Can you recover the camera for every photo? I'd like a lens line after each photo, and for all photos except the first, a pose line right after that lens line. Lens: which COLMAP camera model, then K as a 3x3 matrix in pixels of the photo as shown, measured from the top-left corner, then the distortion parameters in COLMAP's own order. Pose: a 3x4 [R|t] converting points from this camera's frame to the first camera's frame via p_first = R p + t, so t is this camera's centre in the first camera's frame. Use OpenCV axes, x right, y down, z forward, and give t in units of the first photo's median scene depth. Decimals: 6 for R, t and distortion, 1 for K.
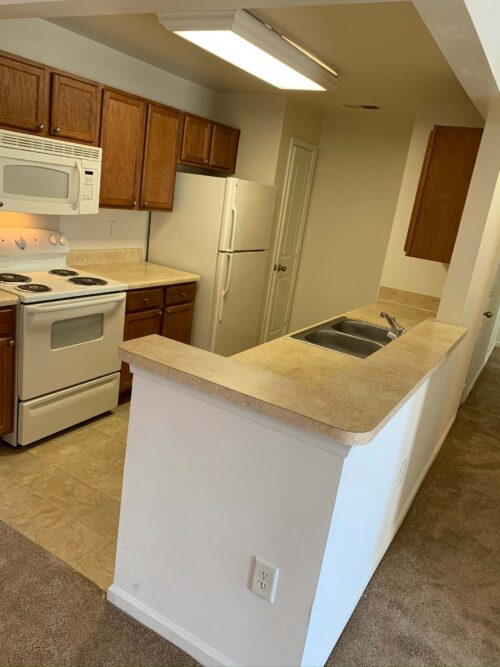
lens RADIAL K [[508.1, 0, 247.3], [0, 508.1, 328.6], [0, 0, 1]] dist [0.044980, -0.051188]
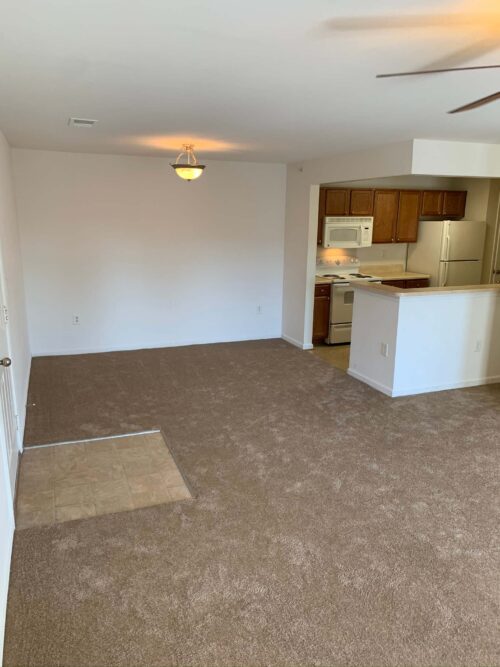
lens RADIAL K [[508.1, 0, 246.8], [0, 508.1, 334.3], [0, 0, 1]] dist [0.044980, -0.051188]
pose [[0.779279, 0.010111, -0.626595, 0.663380], [-0.064096, 0.995912, -0.063644, 0.321395], [0.623390, 0.089758, 0.776742, -0.984821]]
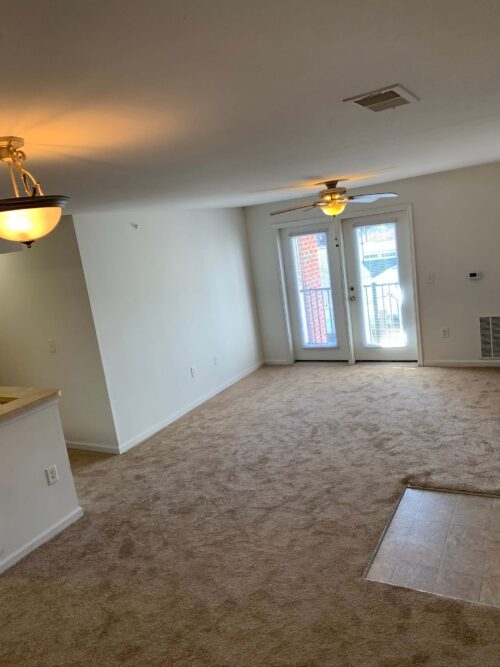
lens RADIAL K [[508.1, 0, 251.8], [0, 508.1, 339.3], [0, 0, 1]] dist [0.044980, -0.051188]
pose [[-0.059855, -0.333312, 0.940915, -1.016898], [0.389149, 0.860233, 0.329487, -0.238228], [-0.919228, 0.385878, 0.078219, -0.142333]]
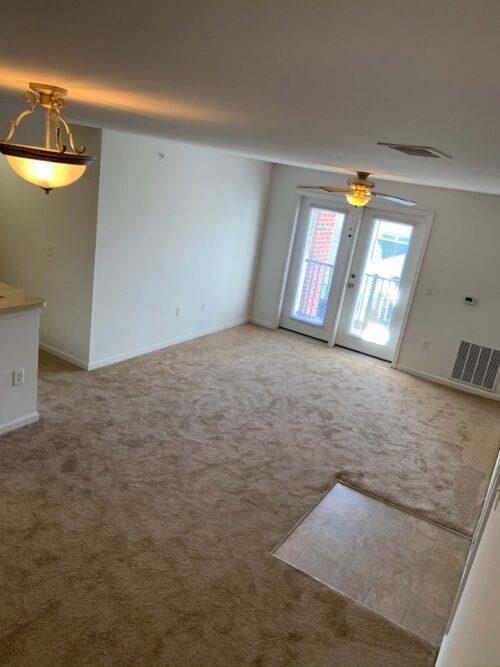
lens RADIAL K [[508.1, 0, 252.3], [0, 508.1, 334.4], [0, 0, 1]] dist [0.044980, -0.051188]
pose [[0.034310, -0.434399, 0.900067, -1.028142], [0.123483, 0.895539, 0.427507, -0.308661], [-0.991753, 0.096475, 0.084367, -0.177720]]
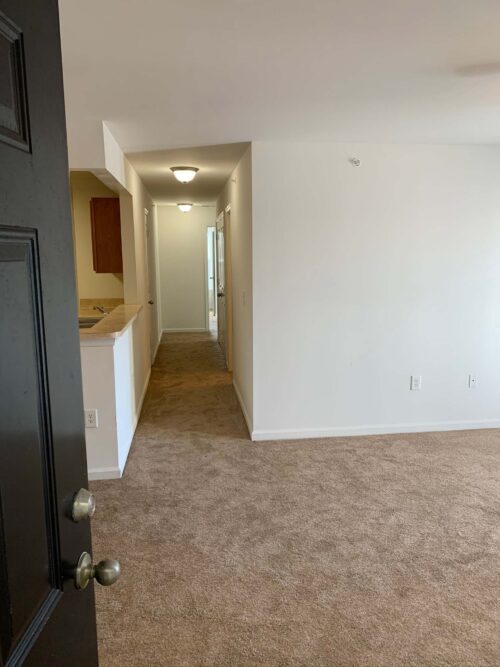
lens RADIAL K [[508.1, 0, 260.5], [0, 508.1, 333.4], [0, 0, 1]] dist [0.044980, -0.051188]
pose [[0.766631, -0.244882, 0.593557, -0.304070], [0.277018, 0.960101, 0.038314, 0.126683], [-0.579257, 0.135053, 0.803879, -0.602118]]
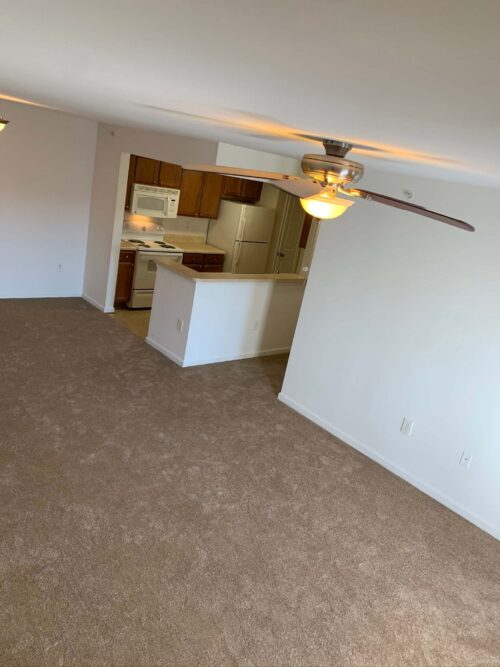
lens RADIAL K [[508.1, 0, 248.3], [0, 508.1, 337.3], [0, 0, 1]] dist [0.044980, -0.051188]
pose [[0.952483, 0.131110, -0.274929, 0.722179], [-0.130228, 0.991250, 0.021542, 0.216237], [0.275348, 0.015285, 0.961223, -1.112243]]
